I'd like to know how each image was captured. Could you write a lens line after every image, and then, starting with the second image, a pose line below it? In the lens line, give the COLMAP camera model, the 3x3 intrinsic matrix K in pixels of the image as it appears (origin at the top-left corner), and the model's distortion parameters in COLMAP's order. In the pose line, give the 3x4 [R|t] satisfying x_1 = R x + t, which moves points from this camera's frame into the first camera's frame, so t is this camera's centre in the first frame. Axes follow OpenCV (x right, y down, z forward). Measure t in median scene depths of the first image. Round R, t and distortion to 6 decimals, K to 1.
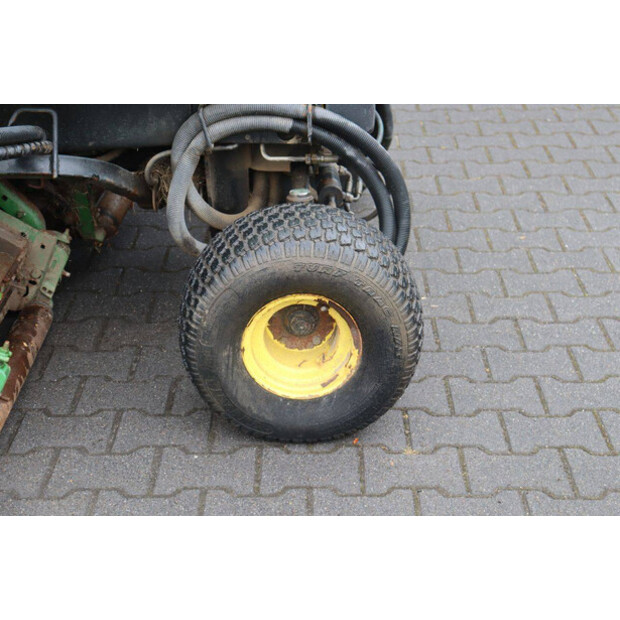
lens RADIAL K [[1209.5, 0, 308.0], [0, 1209.5, 308.5], [0, 0, 1]] dist [0.320152, 0.000000]
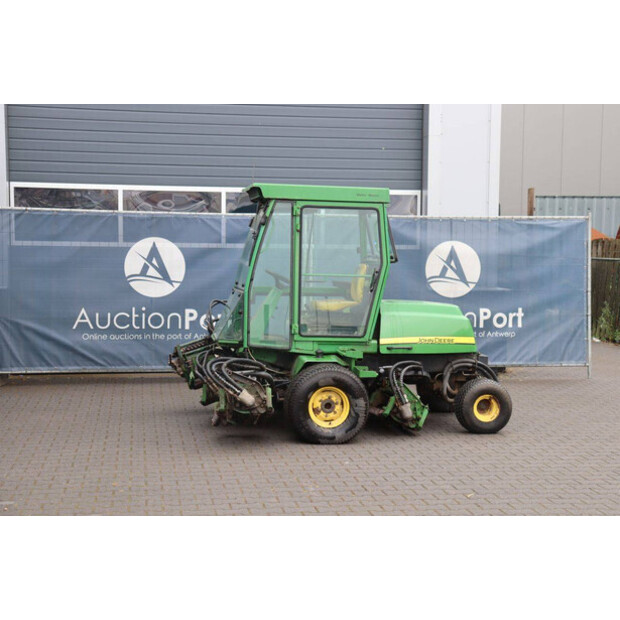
lens RADIAL K [[1025.8, 0, 324.3], [0, 1025.8, 302.6], [0, 0, 1]] dist [0.184748, 0.000000]
pose [[0.985742, -0.002722, 0.168244, -1.160248], [0.071394, 0.912172, -0.403541, 1.100108], [-0.152369, 0.409799, 0.899360, -2.325377]]
